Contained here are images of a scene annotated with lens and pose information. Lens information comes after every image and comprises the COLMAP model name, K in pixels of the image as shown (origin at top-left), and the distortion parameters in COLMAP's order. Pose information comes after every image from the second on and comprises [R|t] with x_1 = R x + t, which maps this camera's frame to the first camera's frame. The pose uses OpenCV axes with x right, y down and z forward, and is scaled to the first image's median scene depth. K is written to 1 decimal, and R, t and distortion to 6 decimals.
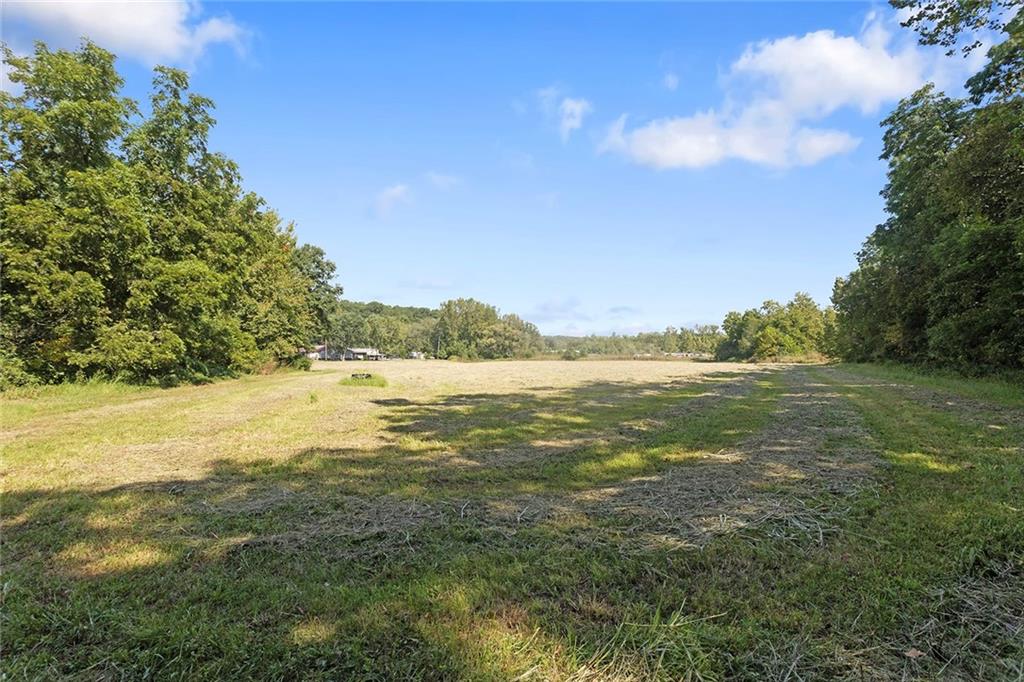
lens RADIAL K [[499.0, 0, 512.0], [0, 499.0, 341.0], [0, 0, 1]] dist [0.018338, 0.001049]
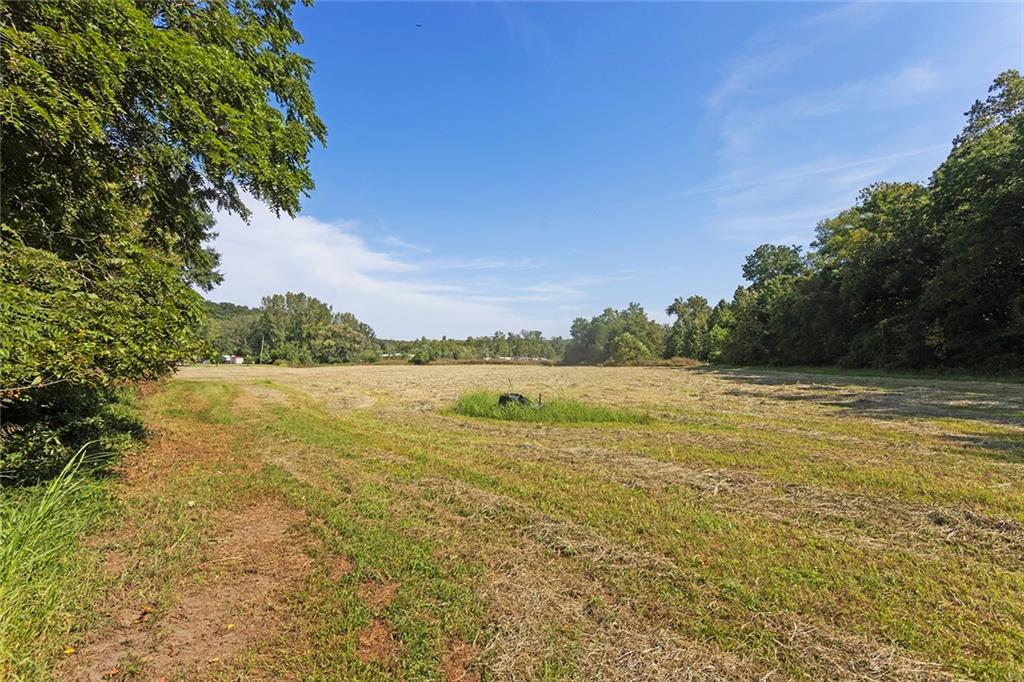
lens RADIAL K [[495.3, 0, 512.0], [0, 495.3, 341.0], [0, 0, 1]] dist [-0.002377, 0.000158]
pose [[0.926171, 0.013073, 0.376877, -0.070219], [-0.009813, 0.999896, -0.010568, 0.002699], [-0.376976, 0.006089, 0.926203, 0.080824]]
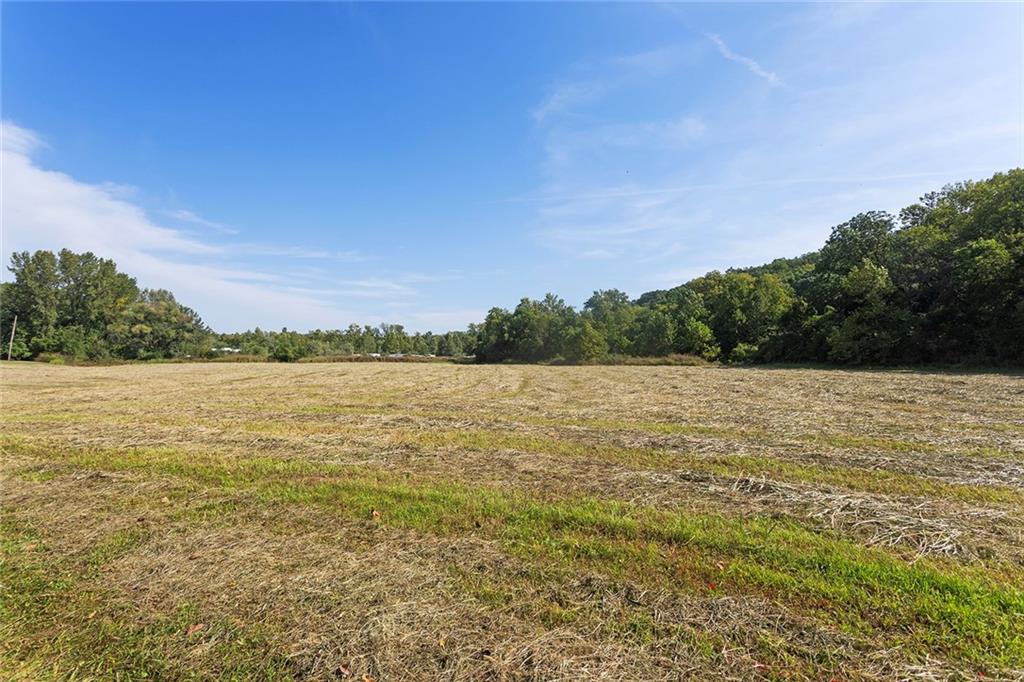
lens RADIAL K [[499.0, 0, 512.0], [0, 499.0, 341.0], [0, 0, 1]] dist [0.018338, 0.001049]
pose [[0.744741, 0.028236, 0.666756, -0.109338], [-0.025266, 0.999581, -0.014110, 0.010894], [-0.666875, -0.006338, 0.745142, 0.260265]]
